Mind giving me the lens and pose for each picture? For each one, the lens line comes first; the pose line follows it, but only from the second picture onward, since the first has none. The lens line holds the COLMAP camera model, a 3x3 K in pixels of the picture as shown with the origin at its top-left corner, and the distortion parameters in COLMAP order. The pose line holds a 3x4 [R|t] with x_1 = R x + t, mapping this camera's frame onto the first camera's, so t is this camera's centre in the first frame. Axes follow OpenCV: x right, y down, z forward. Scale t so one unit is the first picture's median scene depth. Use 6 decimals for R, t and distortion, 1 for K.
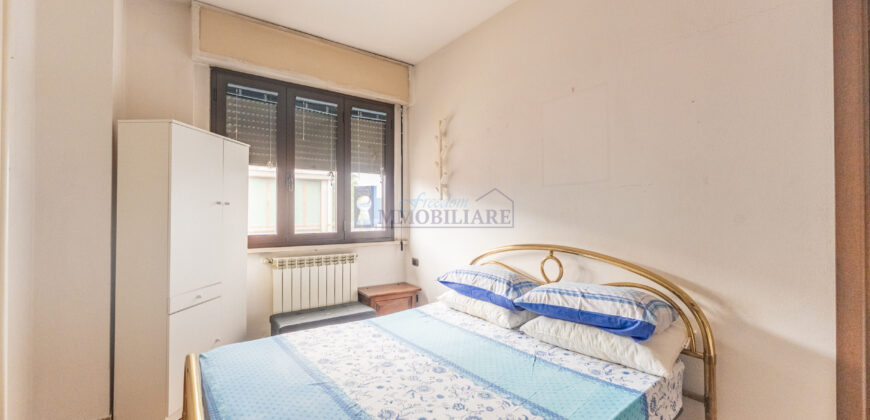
lens RADIAL K [[346.1, 0, 435.0], [0, 346.1, 210.0], [0, 0, 1]] dist [-0.000281, -0.000499]
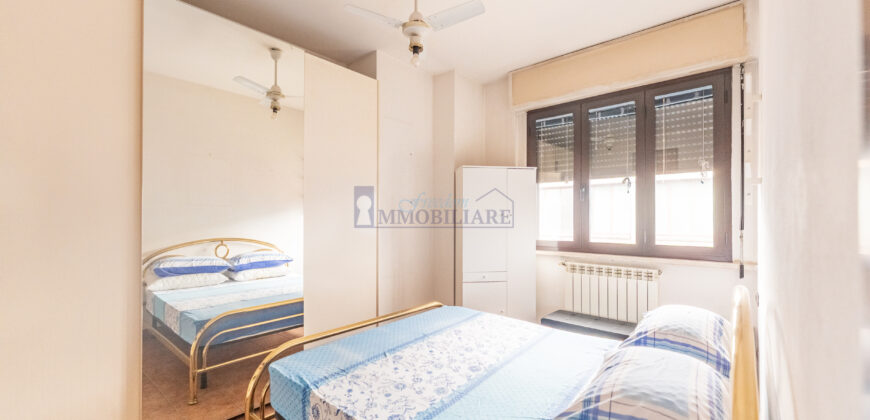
lens RADIAL K [[360.8, 0, 435.0], [0, 360.8, 210.0], [0, 0, 1]] dist [-0.001075, -0.000187]
pose [[0.191908, -0.016311, -0.981277, 0.591377], [0.011477, 0.999831, -0.014375, -0.016258], [0.981346, -0.008503, 0.192063, 0.344702]]
